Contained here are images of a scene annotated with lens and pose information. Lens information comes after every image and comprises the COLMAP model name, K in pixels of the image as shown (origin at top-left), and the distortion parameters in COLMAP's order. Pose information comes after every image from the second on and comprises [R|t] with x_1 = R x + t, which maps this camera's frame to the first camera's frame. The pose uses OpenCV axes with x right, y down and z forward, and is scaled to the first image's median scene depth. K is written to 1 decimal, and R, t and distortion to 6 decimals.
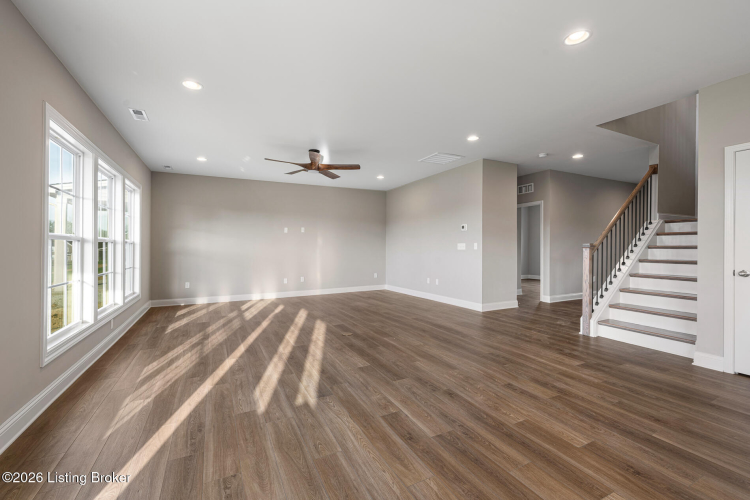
lens RADIAL K [[318.9, 0, 374.8], [0, 318.9, 243.2], [0, 0, 1]] dist [0.002737, -0.000022]
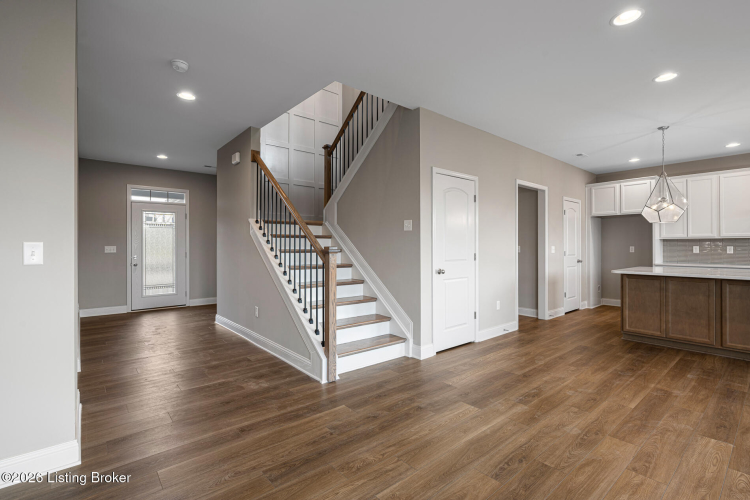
lens RADIAL K [[347.5, 0, 375.9], [0, 347.5, 246.8], [0, 0, 1]] dist [-0.001505, -0.000189]
pose [[-0.238161, 0.001906, 0.971224, -0.096299], [-0.008404, 0.999957, -0.004023, 0.003557], [-0.971189, -0.009120, -0.238134, 1.253242]]
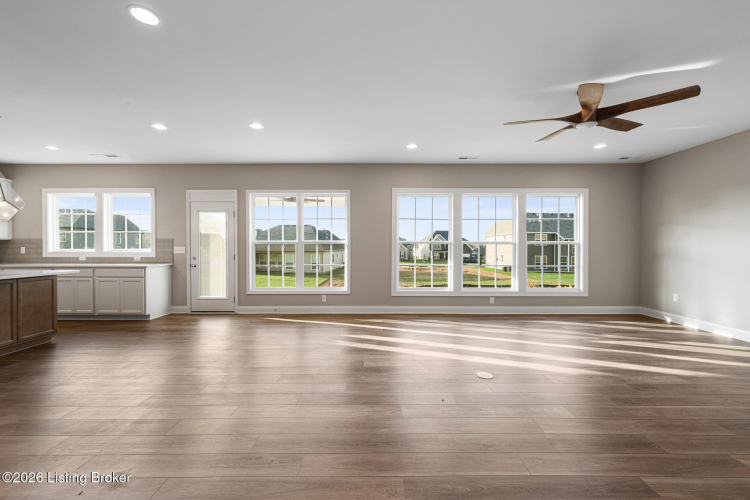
lens RADIAL K [[300.0, 0, 377.9], [0, 300.0, 253.0], [0, 0, 1]] dist [-0.000269, 0.000279]
pose [[-0.454566, 0.020994, -0.890465, 0.701572], [0.010841, 0.999779, 0.018037, 0.005020], [0.890647, -0.001455, -0.454693, 1.282129]]
